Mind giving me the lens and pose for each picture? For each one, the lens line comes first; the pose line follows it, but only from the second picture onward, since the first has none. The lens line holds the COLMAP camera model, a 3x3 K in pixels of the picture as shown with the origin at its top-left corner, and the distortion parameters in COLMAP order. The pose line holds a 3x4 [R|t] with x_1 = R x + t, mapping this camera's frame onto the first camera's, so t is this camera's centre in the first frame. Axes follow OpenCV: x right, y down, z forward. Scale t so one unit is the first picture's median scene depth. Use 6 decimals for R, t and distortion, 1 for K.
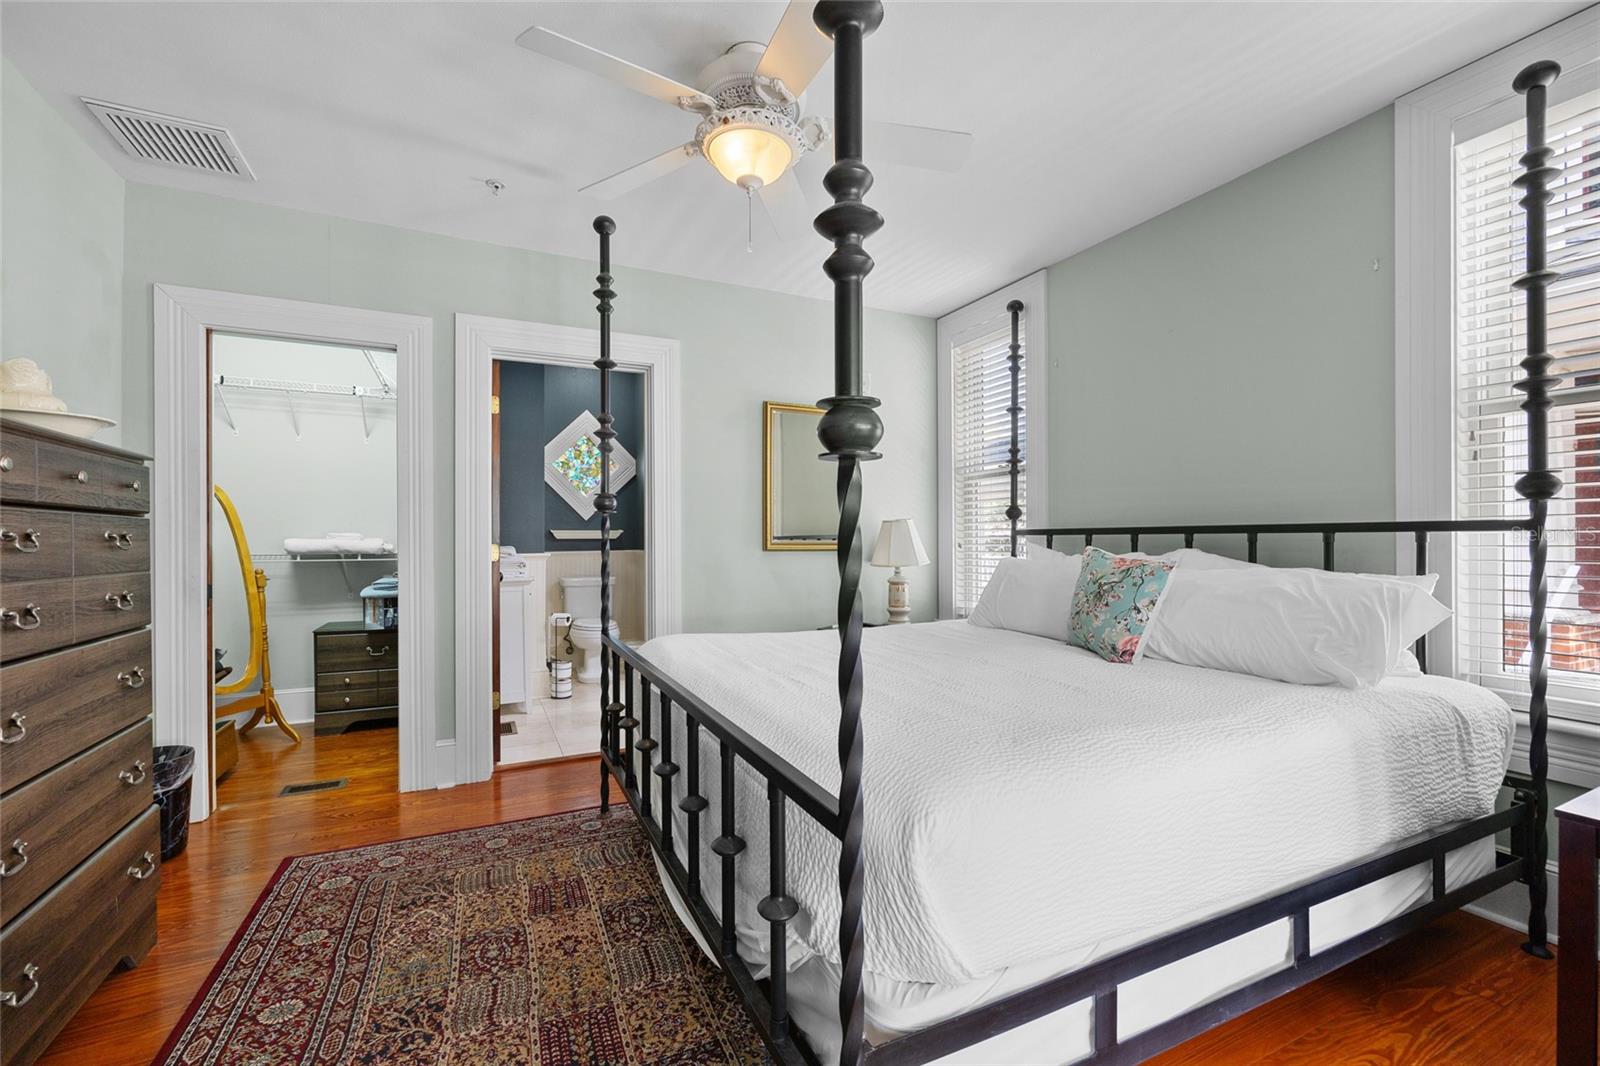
lens RADIAL K [[669.3, 0, 795.2], [0, 669.3, 542.2], [0, 0, 1]] dist [-0.001307, 0.000246]
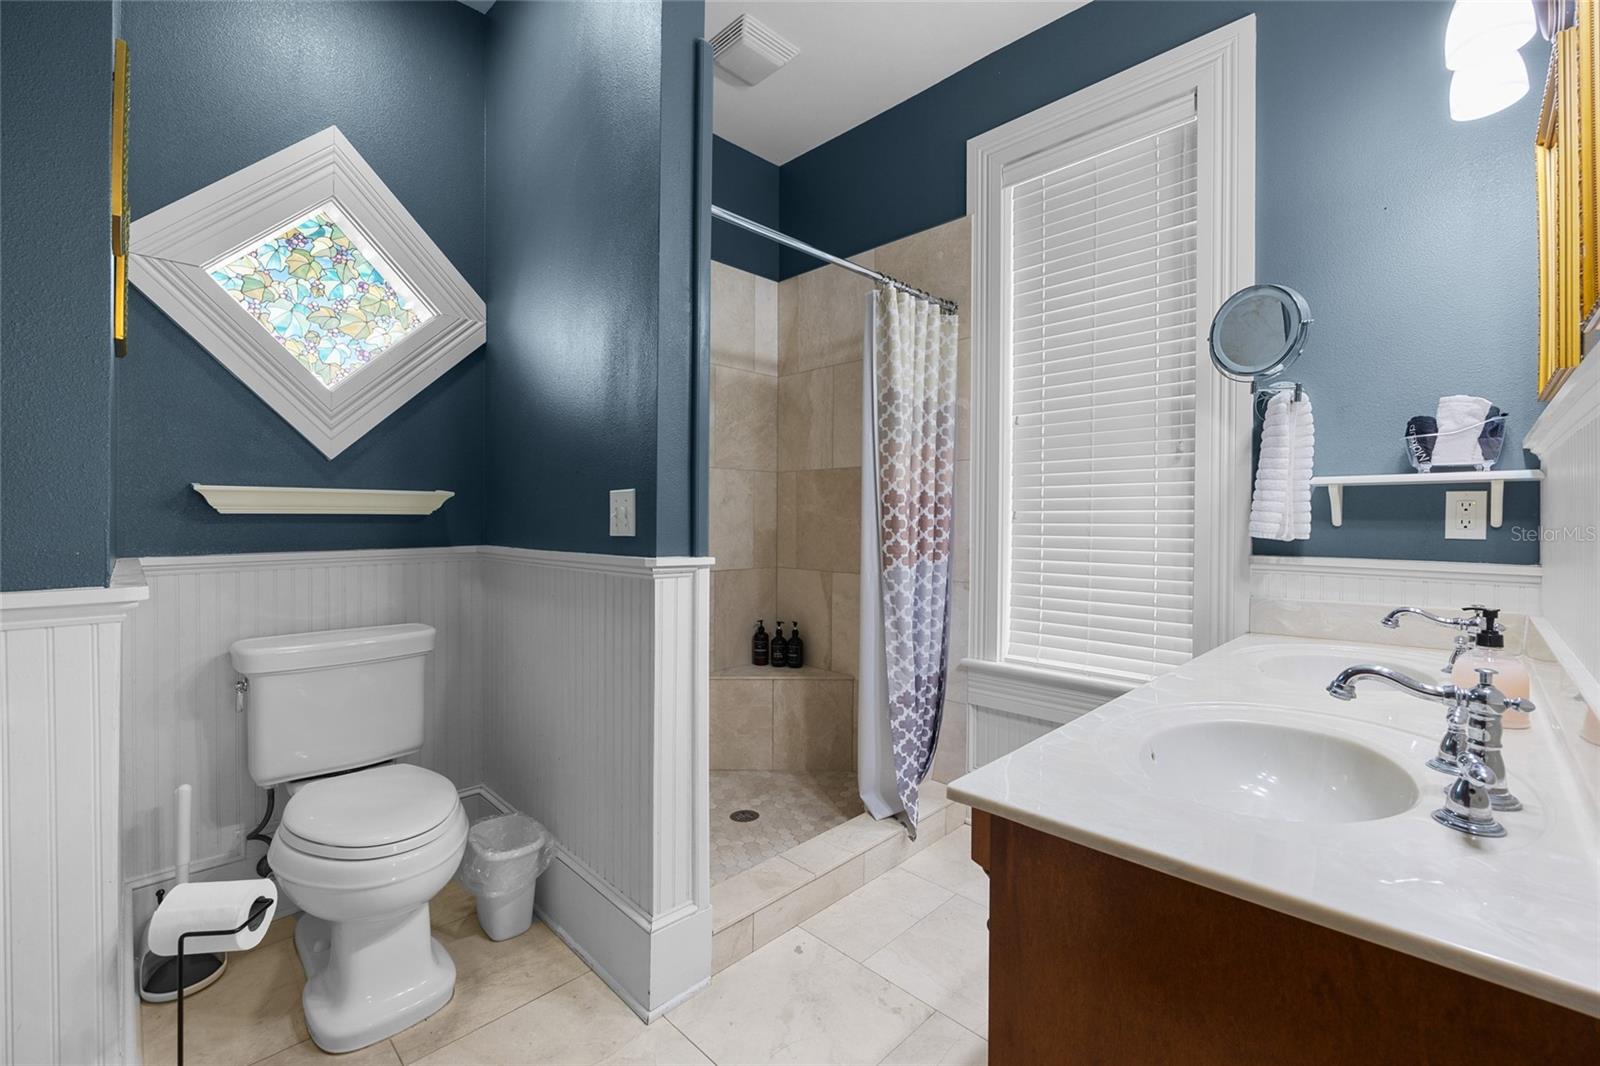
lens RADIAL K [[670.4, 0, 800.0], [0, 670.4, 533.0], [0, 0, 1]] dist [-0.000553, 0.000104]
pose [[0.941127, 0.003123, 0.338040, -0.250710], [-0.006015, 0.999954, 0.007511, -0.000020], [-0.338001, -0.009102, 0.941102, 0.741219]]
